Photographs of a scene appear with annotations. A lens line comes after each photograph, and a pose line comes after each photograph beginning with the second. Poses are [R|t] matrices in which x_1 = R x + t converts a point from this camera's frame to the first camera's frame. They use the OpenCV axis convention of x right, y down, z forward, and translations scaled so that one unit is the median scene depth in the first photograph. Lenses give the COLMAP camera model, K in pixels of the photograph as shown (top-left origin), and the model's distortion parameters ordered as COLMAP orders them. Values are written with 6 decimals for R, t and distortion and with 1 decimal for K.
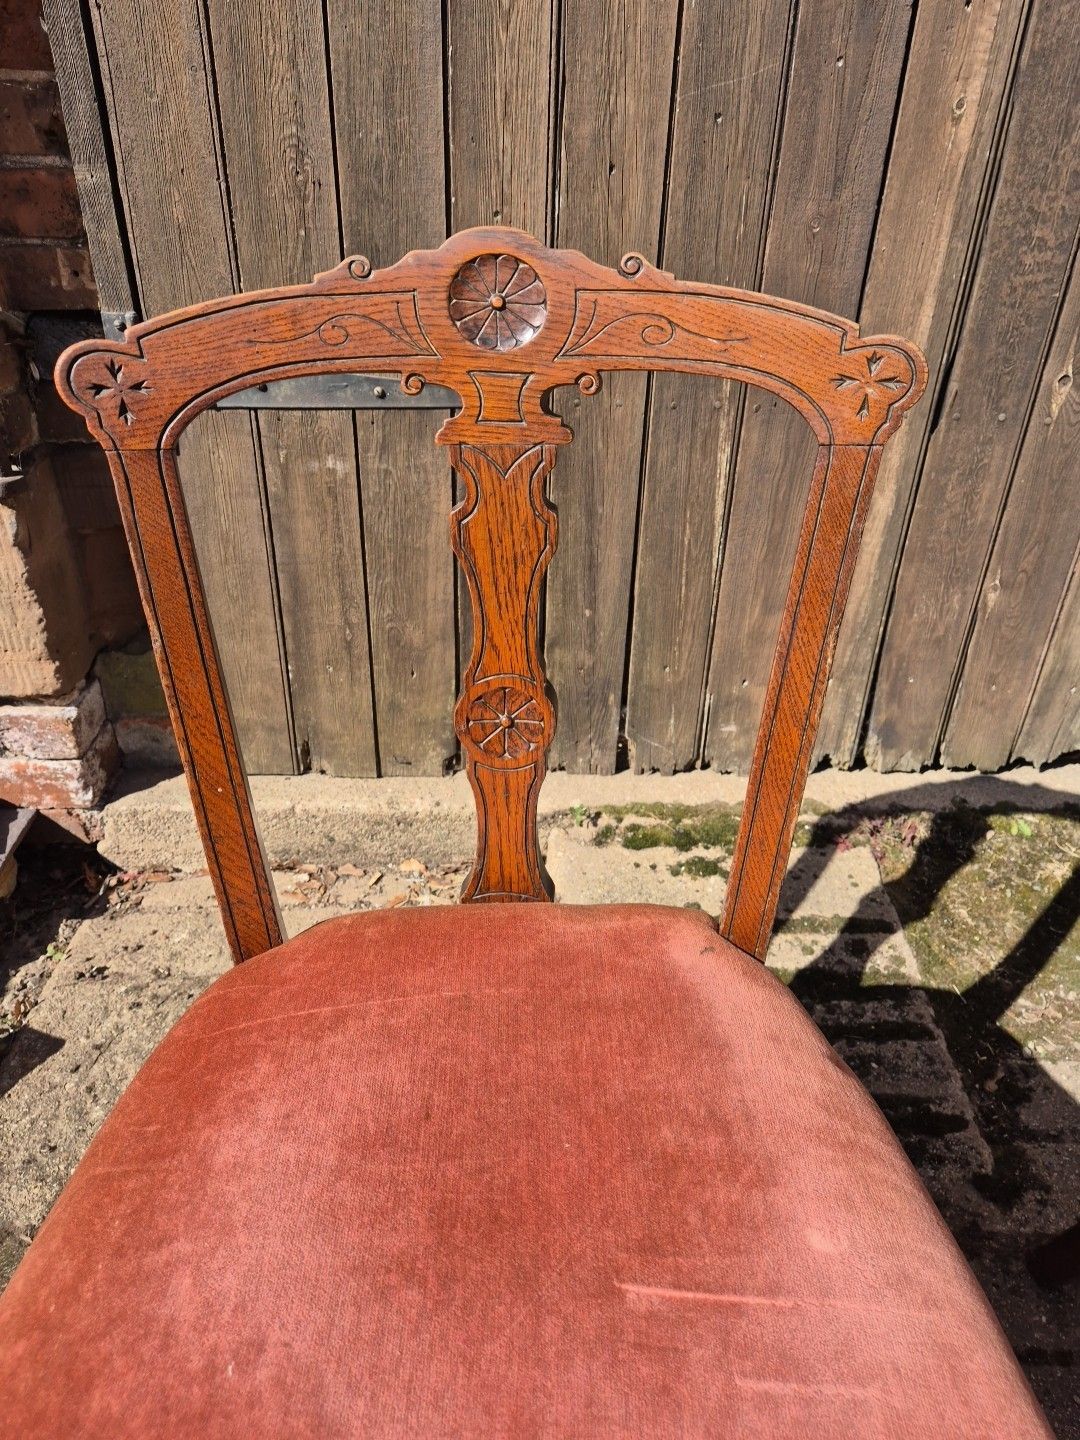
lens RADIAL K [[971.0, 0, 548.3], [0, 971.0, 707.8], [0, 0, 1]] dist [0.062330, -0.061300]
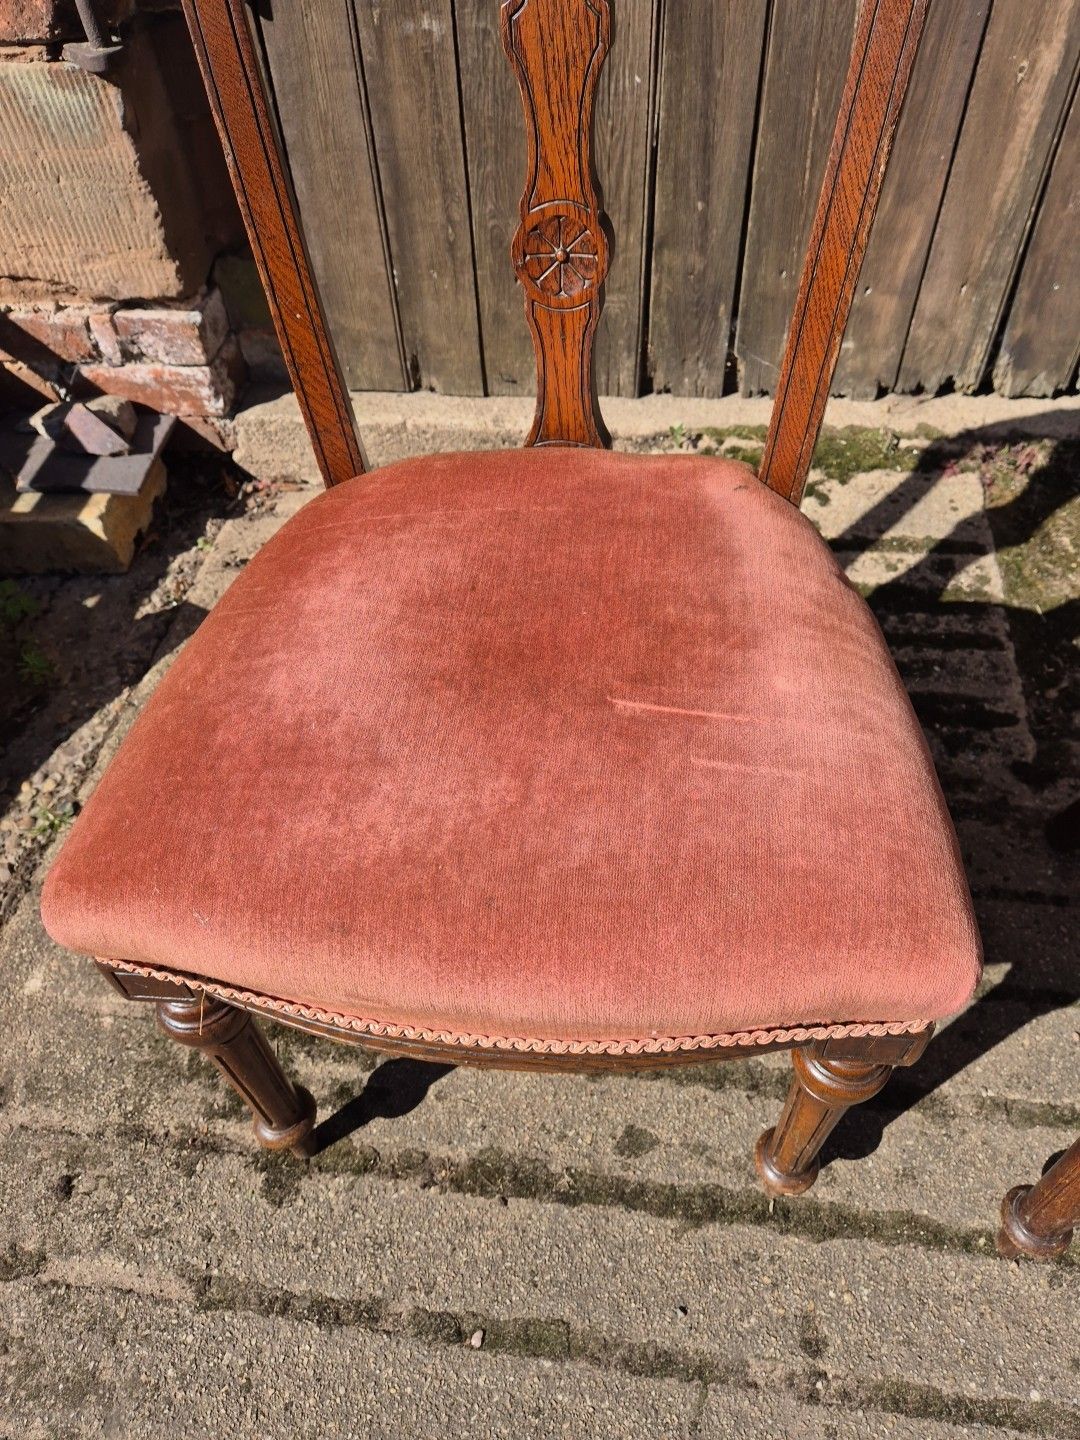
lens RADIAL K [[971.0, 0, 545.6], [0, 971.0, 715.1], [0, 0, 1]] dist [0.062330, -0.061300]
pose [[0.988549, 0.060317, -0.138323, 0.058672], [-0.013944, 0.949233, 0.314266, 0.078221], [0.150257, -0.308738, 0.939204, -0.066872]]
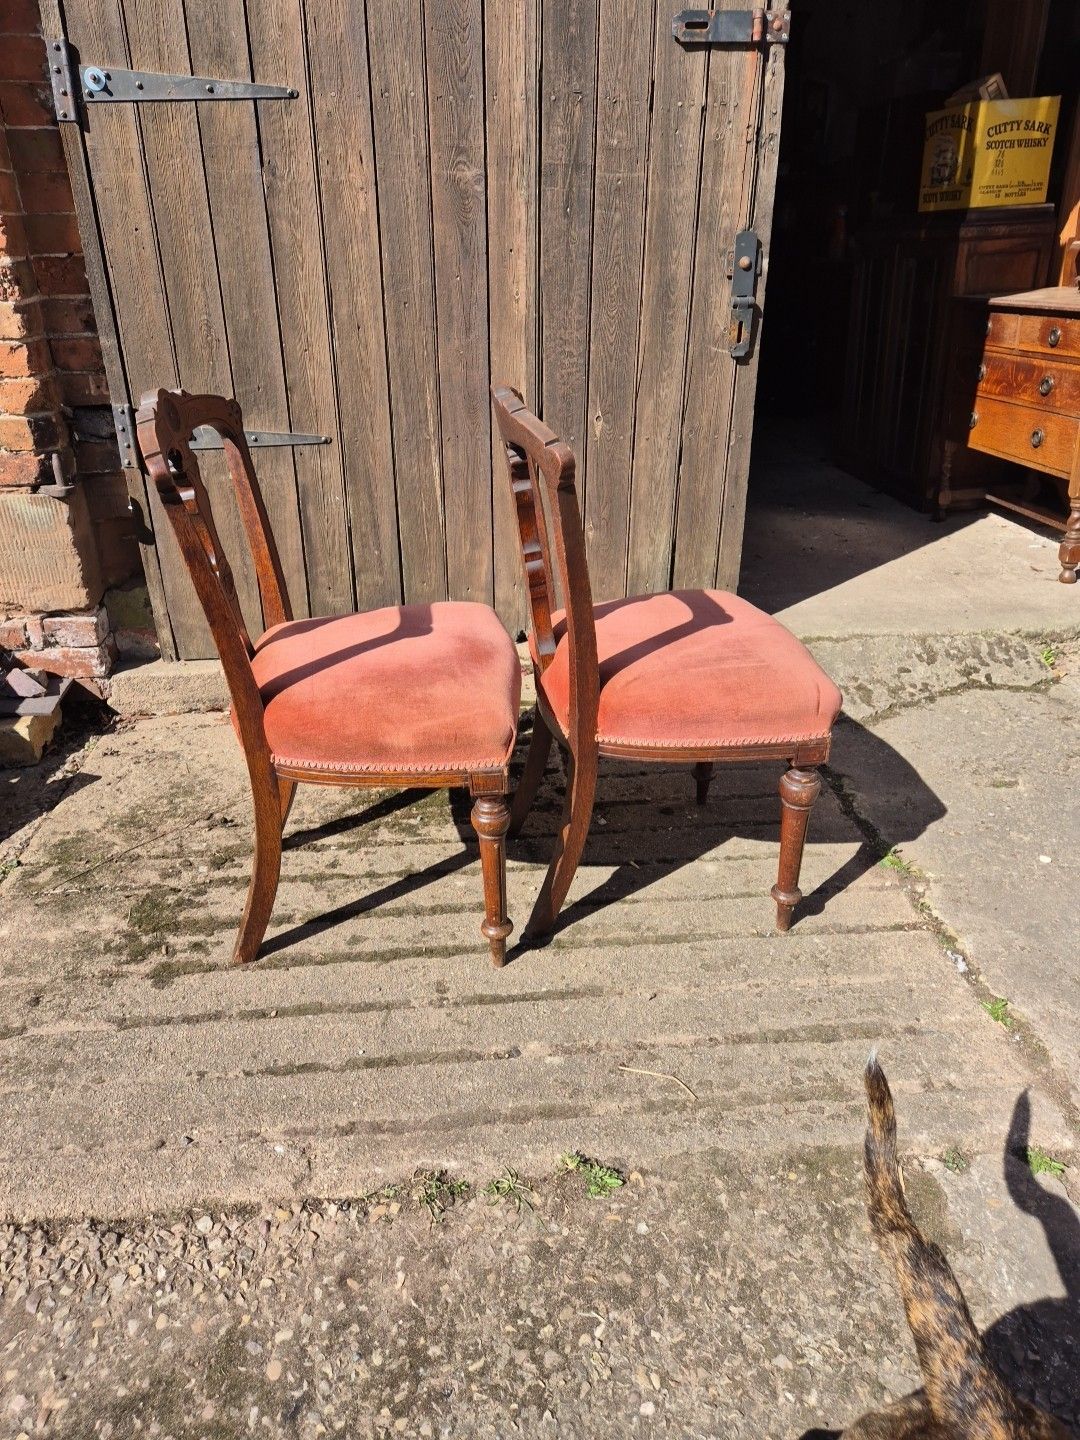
lens RADIAL K [[971.0, 0, 527.0], [0, 971.0, 707.7], [0, 0, 1]] dist [0.062330, -0.061300]
pose [[0.997058, -0.060806, 0.046667, 0.241421], [0.064769, 0.993946, -0.088744, 0.411957], [-0.040989, 0.091505, 0.994961, -0.903121]]
